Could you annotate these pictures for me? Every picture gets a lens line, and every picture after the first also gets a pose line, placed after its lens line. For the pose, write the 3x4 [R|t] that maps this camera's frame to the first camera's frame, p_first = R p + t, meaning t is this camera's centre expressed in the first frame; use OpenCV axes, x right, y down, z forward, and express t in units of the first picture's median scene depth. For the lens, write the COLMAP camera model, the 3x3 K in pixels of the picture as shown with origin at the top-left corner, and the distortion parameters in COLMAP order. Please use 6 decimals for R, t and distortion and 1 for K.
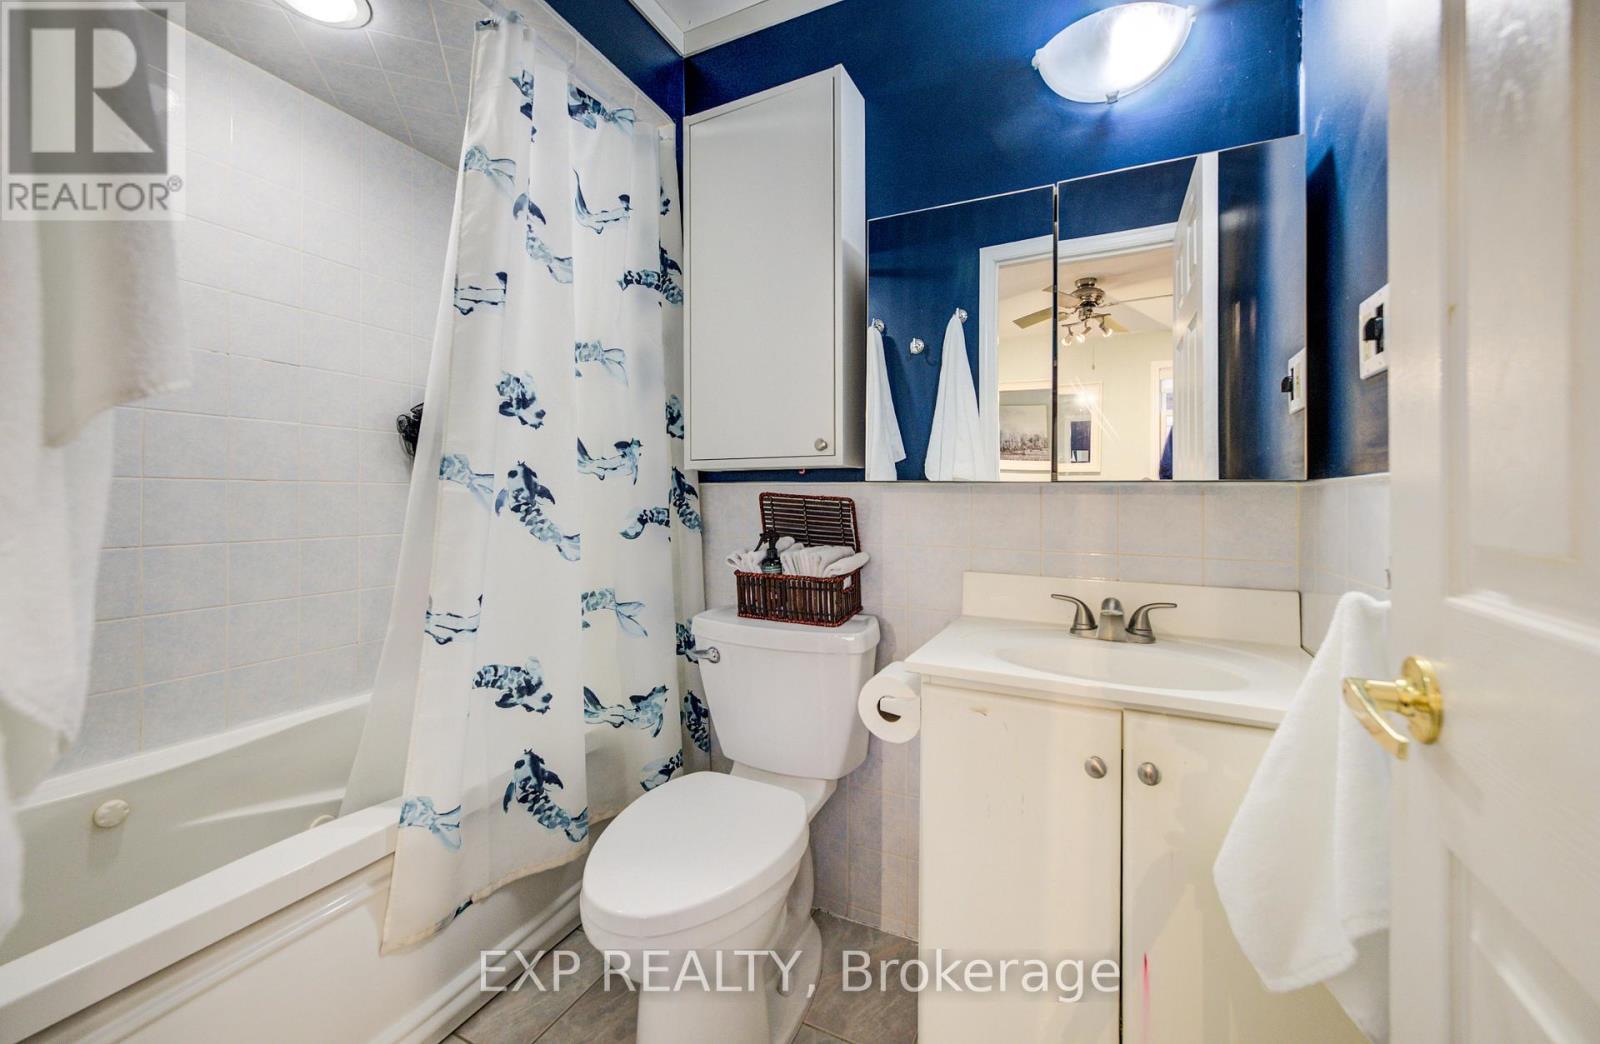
lens RADIAL K [[639.7, 0, 799.6], [0, 639.7, 519.7], [0, 0, 1]] dist [-0.000061, -0.000004]
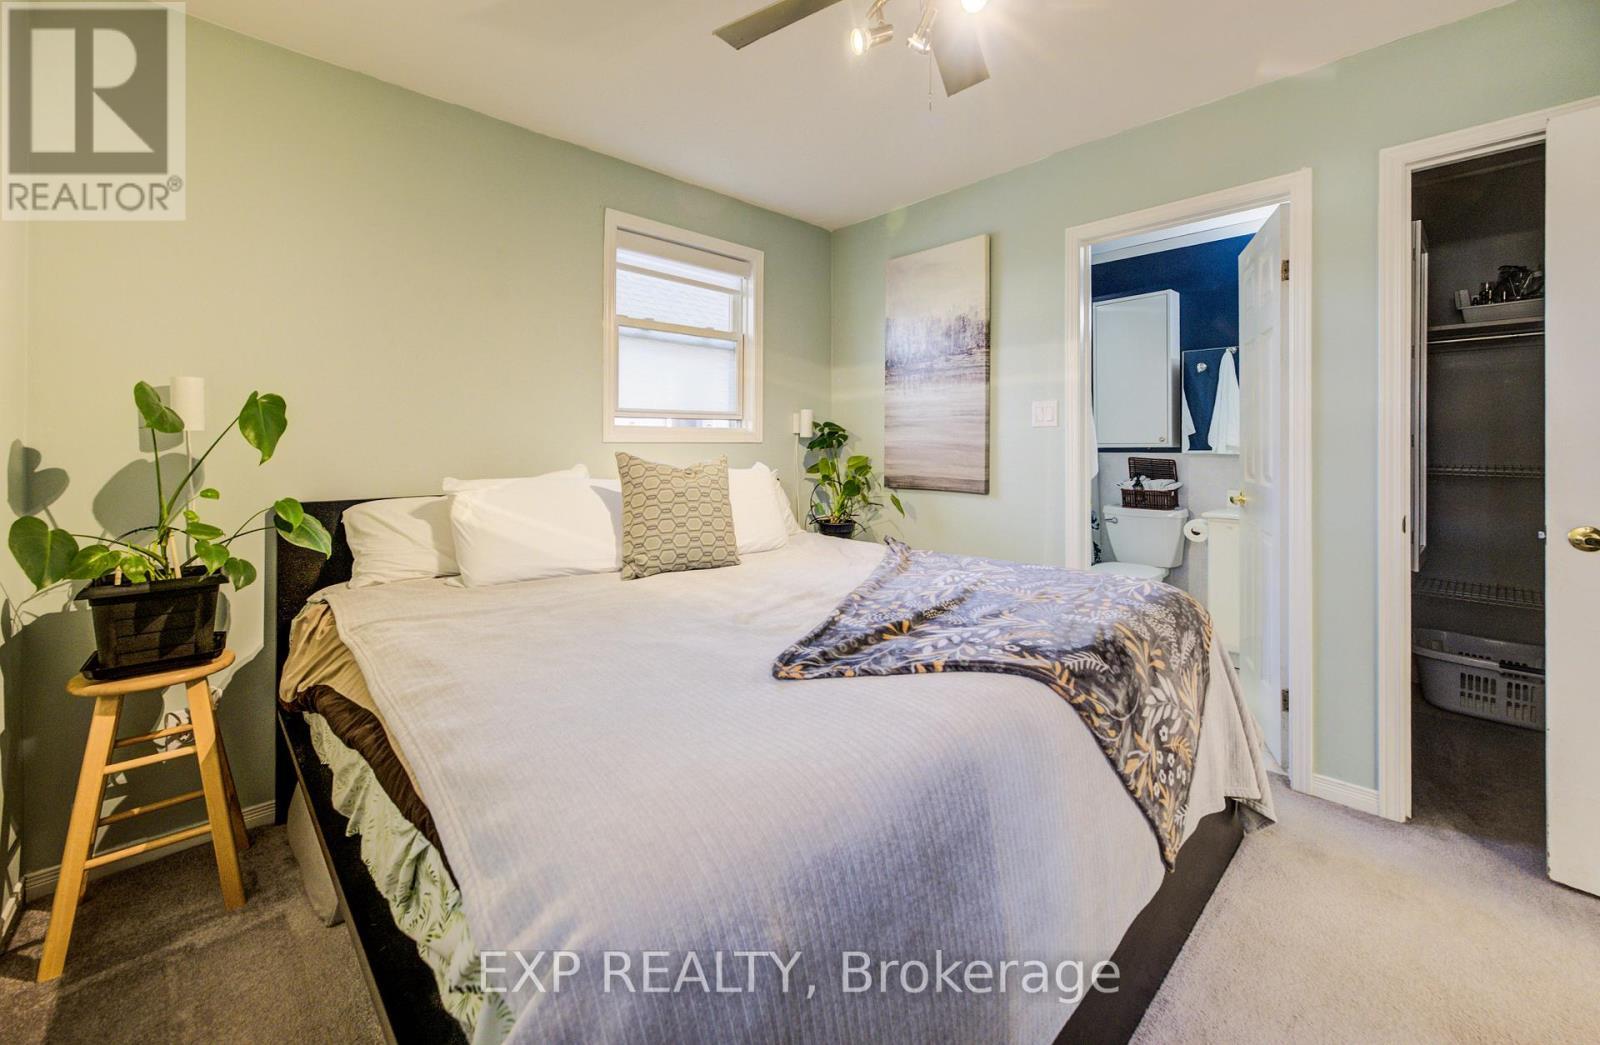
lens RADIAL K [[639.7, 0, 814.6], [0, 639.7, 466.3], [0, 0, 1]] dist [-0.000061, -0.000004]
pose [[0.939633, 0.000787, -0.342182, -0.371338], [0.001249, 0.999983, 0.005730, -0.023159], [0.342181, -0.005812, 0.939616, -1.756256]]
